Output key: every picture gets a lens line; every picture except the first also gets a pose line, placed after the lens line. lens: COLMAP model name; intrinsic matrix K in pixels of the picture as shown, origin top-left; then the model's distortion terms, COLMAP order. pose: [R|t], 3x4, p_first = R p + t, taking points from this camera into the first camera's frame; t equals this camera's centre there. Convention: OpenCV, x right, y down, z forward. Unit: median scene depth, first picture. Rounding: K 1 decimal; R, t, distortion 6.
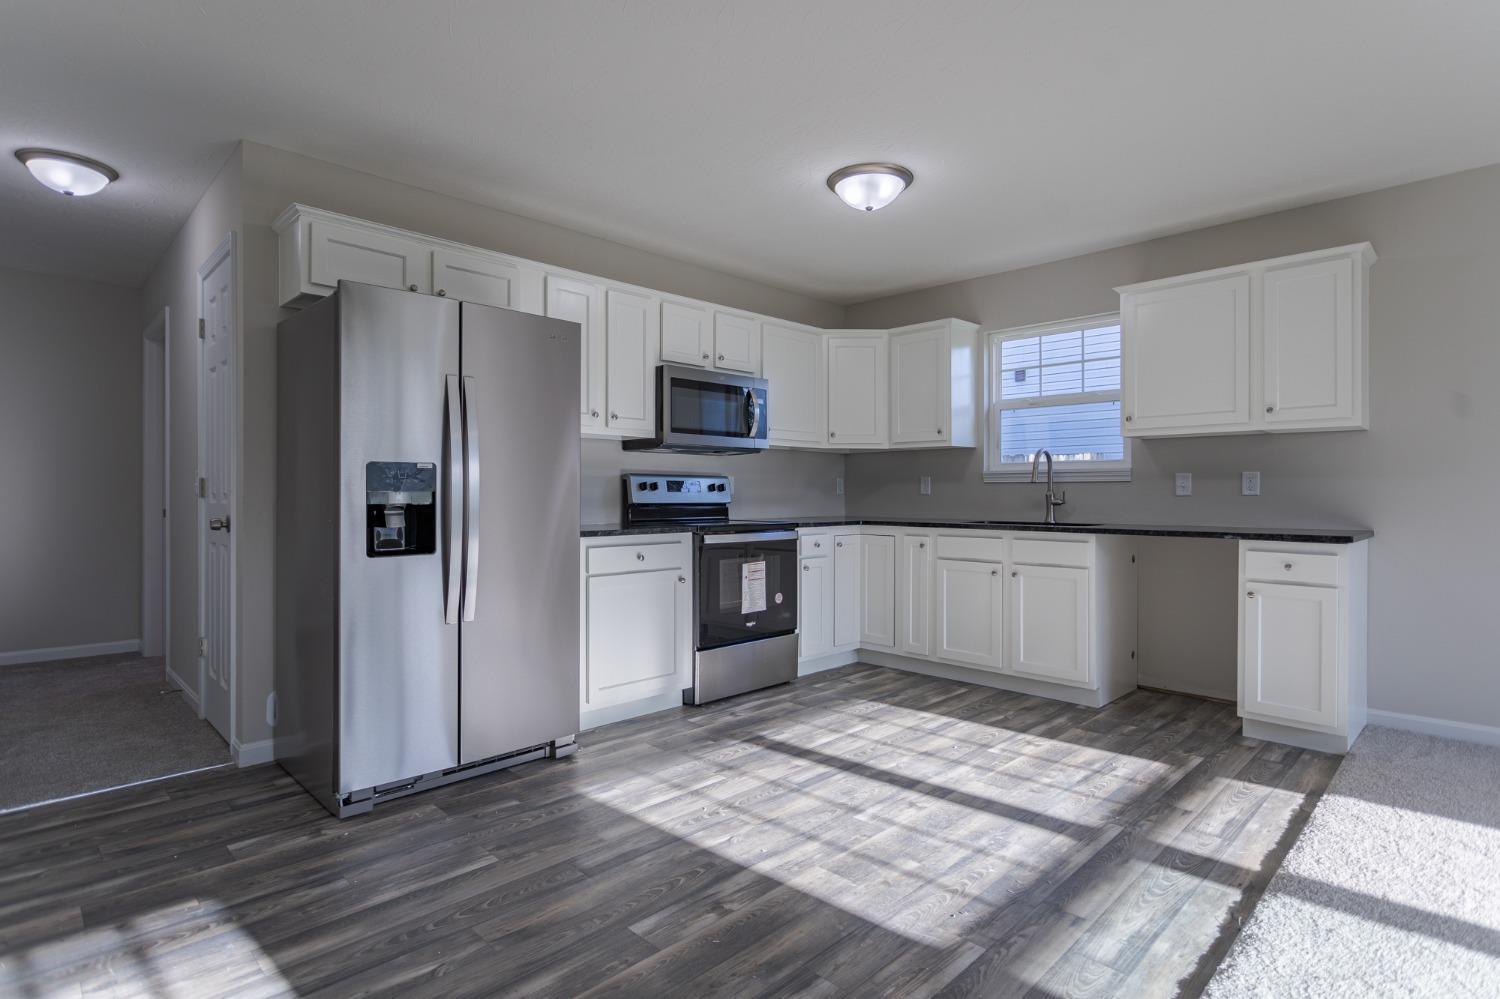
lens RADIAL K [[769.7, 0, 750.0], [0, 769.7, 499.5], [0, 0, 1]] dist [-0.003132, 0.000144]
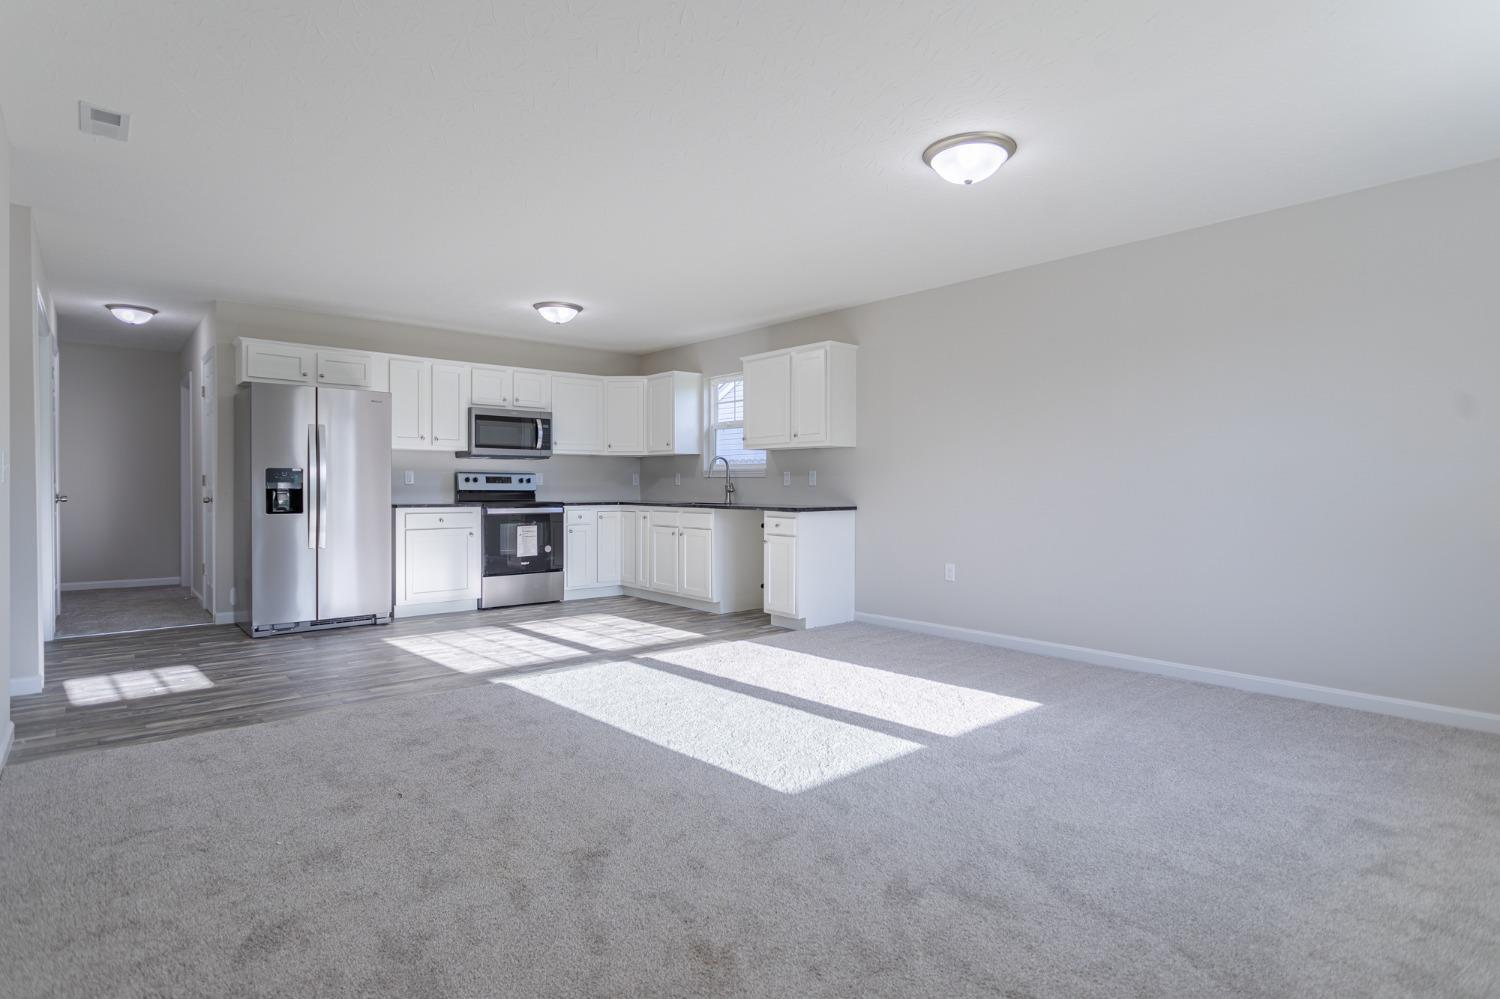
lens RADIAL K [[790.1, 0, 750.0], [0, 790.1, 499.5], [0, 0, 1]] dist [0.001081, -0.000256]
pose [[0.997112, 0.002730, -0.075891, 0.652007], [-0.002109, 0.999964, 0.008263, 0.010593], [0.075911, -0.008079, 0.997082, -0.695064]]
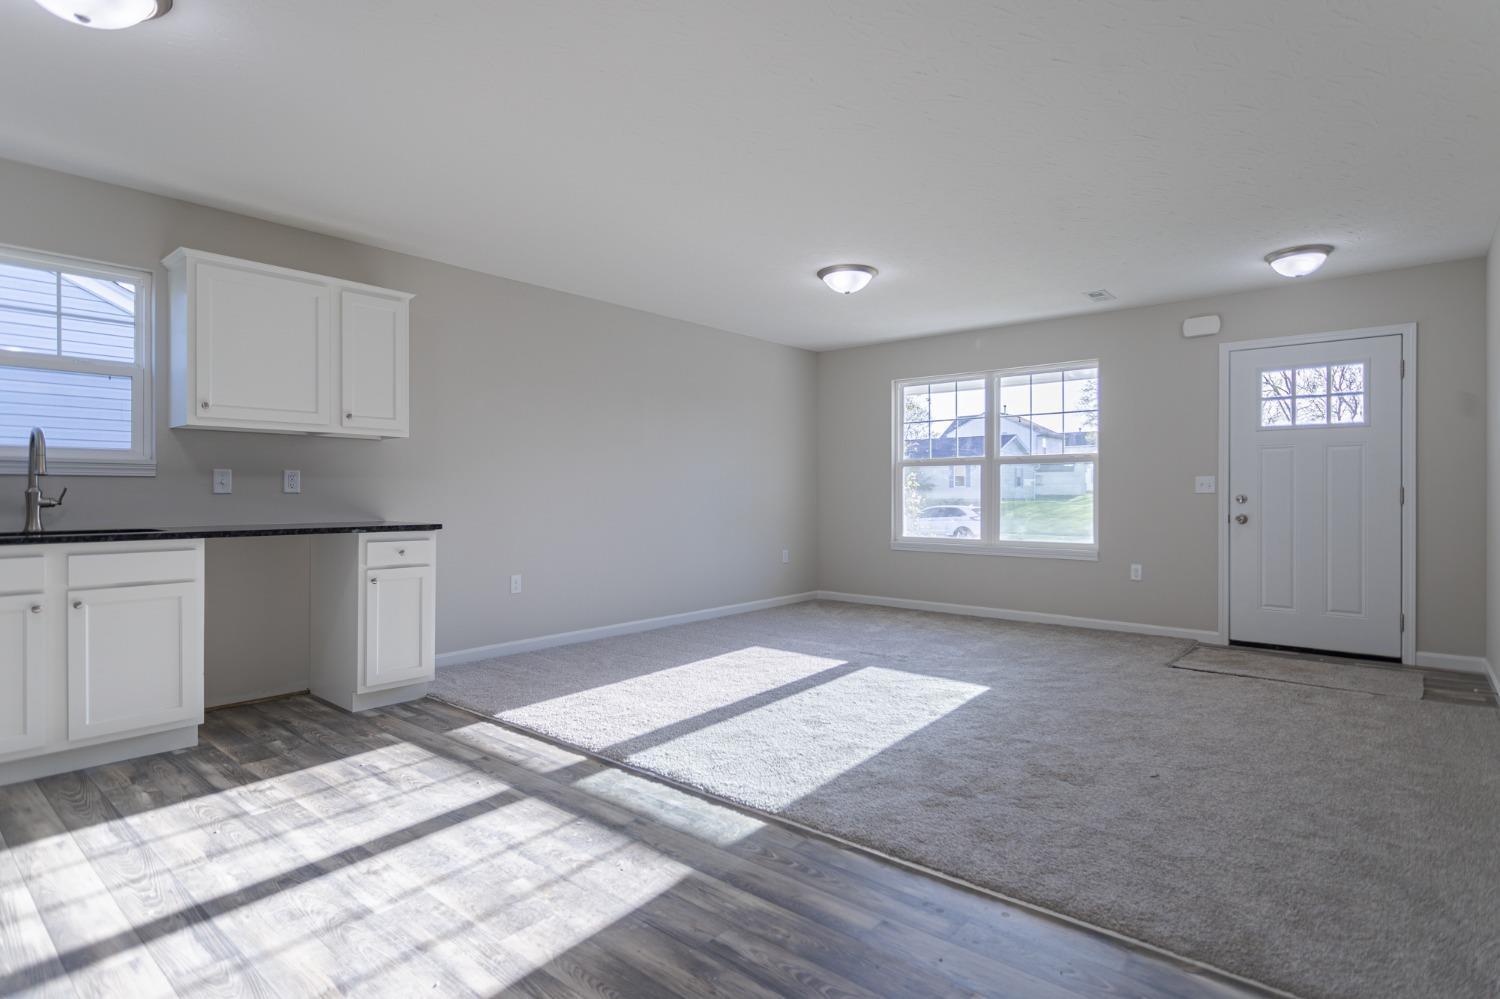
lens RADIAL K [[749.3, 0, 768.6], [0, 749.3, 491.1], [0, 0, 1]] dist [-0.003887, -0.000934]
pose [[-0.105207, 0.001623, 0.994449, -0.431275], [0.006063, 0.999981, -0.000991, -0.002624], [-0.994432, 0.005925, -0.105215, 0.467332]]
